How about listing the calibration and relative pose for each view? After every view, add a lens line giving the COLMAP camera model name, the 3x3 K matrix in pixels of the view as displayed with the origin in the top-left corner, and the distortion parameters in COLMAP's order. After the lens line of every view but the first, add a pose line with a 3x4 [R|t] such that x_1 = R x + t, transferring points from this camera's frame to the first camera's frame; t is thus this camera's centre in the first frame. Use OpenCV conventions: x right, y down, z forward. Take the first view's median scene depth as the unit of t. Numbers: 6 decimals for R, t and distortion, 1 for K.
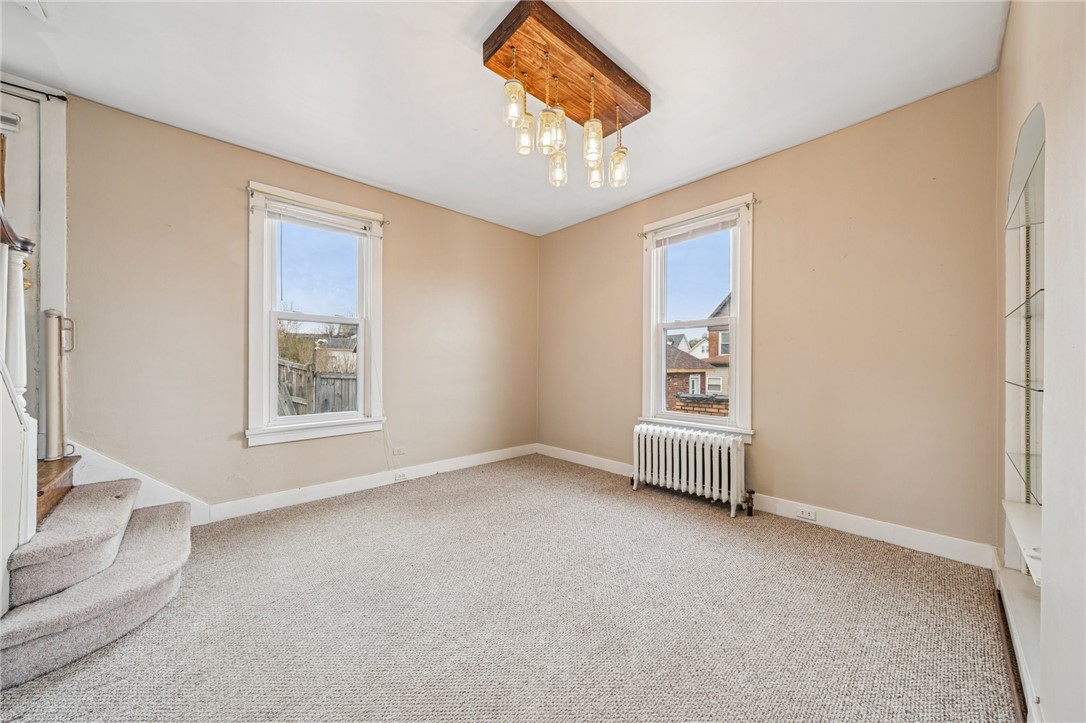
lens RADIAL K [[369.6, 0, 545.1], [0, 369.6, 365.1], [0, 0, 1]] dist [-0.001259, -0.000080]
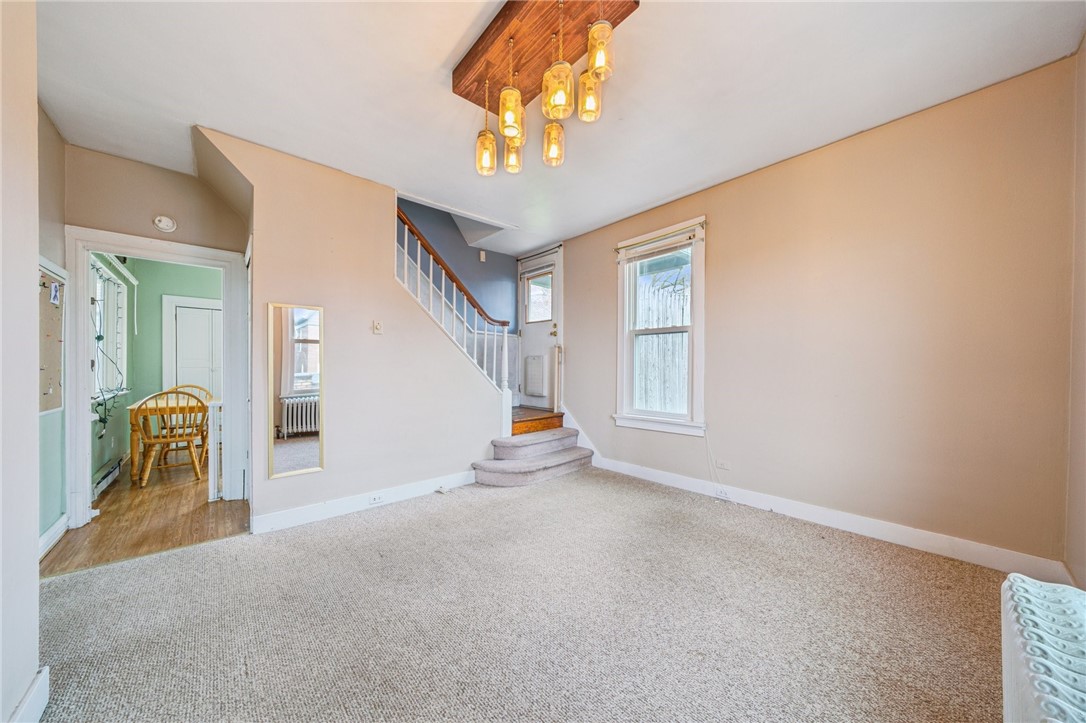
lens RADIAL K [[369.6, 0, 545.1], [0, 369.6, 365.1], [0, 0, 1]] dist [-0.001259, -0.000080]
pose [[-0.009823, -0.007240, -0.999926, 0.675184], [-0.000285, 0.999974, -0.007238, -0.007372], [0.999952, 0.000213, -0.009825, 0.744921]]
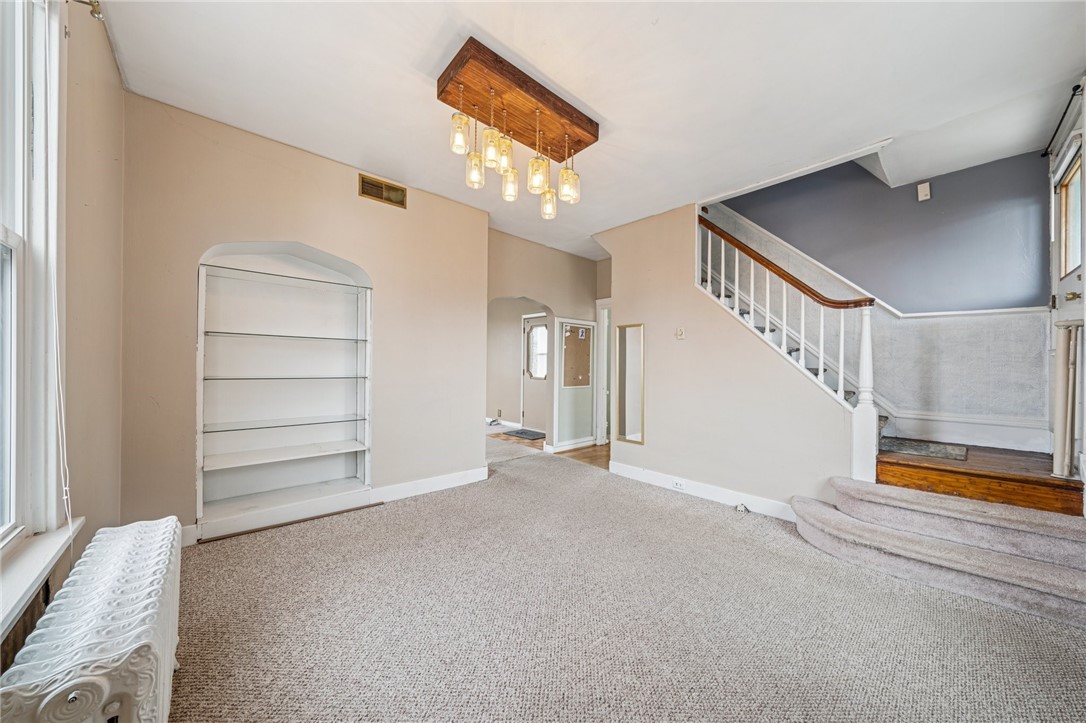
lens RADIAL K [[371.9, 0, 562.9], [0, 371.9, 364.0], [0, 0, 1]] dist [-0.001038, -0.000070]
pose [[-0.999765, -0.008882, -0.019778, -0.015688], [-0.008770, 0.999945, -0.005745, -0.017002], [0.019828, -0.005570, -0.999788, 1.509126]]
